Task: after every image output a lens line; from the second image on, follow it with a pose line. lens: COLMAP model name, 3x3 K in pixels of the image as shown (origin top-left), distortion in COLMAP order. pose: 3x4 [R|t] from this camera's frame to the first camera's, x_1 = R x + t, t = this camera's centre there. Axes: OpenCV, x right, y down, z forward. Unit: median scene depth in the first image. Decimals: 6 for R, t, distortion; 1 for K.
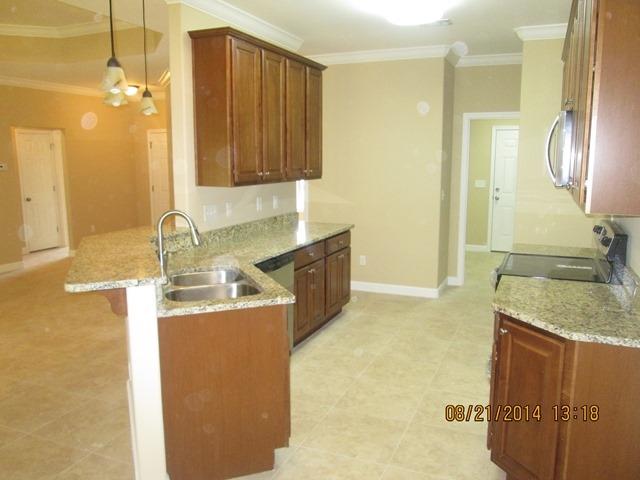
lens RADIAL K [[541.3, 0, 320.0], [0, 541.3, 240.0], [0, 0, 1]] dist [-0.049262, -0.000868]
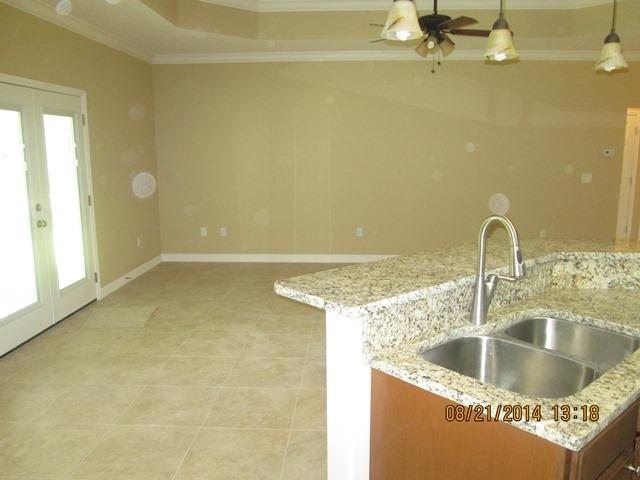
lens RADIAL K [[536.1, 0, 320.0], [0, 536.1, 240.0], [0, 0, 1]] dist [-0.033003, 0.006676]
pose [[0.349043, 0.160573, -0.923247, 0.177069], [-0.145389, 0.982560, 0.115923, -0.050776], [0.925760, 0.093768, 0.366301, 0.434820]]
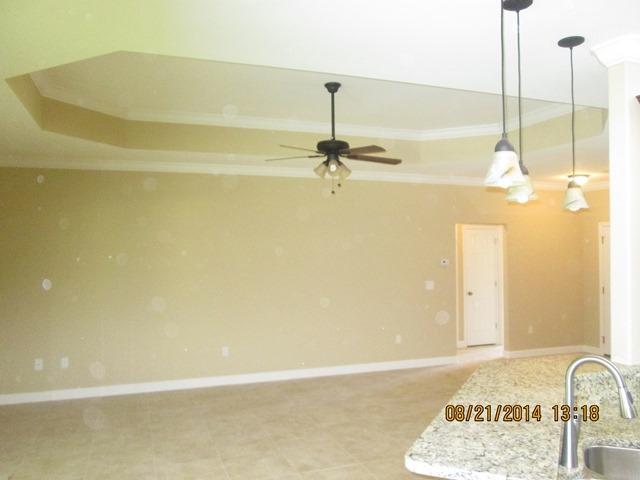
lens RADIAL K [[536.1, 0, 320.0], [0, 536.1, 240.0], [0, 0, 1]] dist [-0.033003, 0.006676]
pose [[0.691092, -0.011066, -0.722682, -0.024977], [-0.109392, 0.986763, -0.119720, -0.059904], [0.714440, 0.161793, 0.680733, 0.229182]]
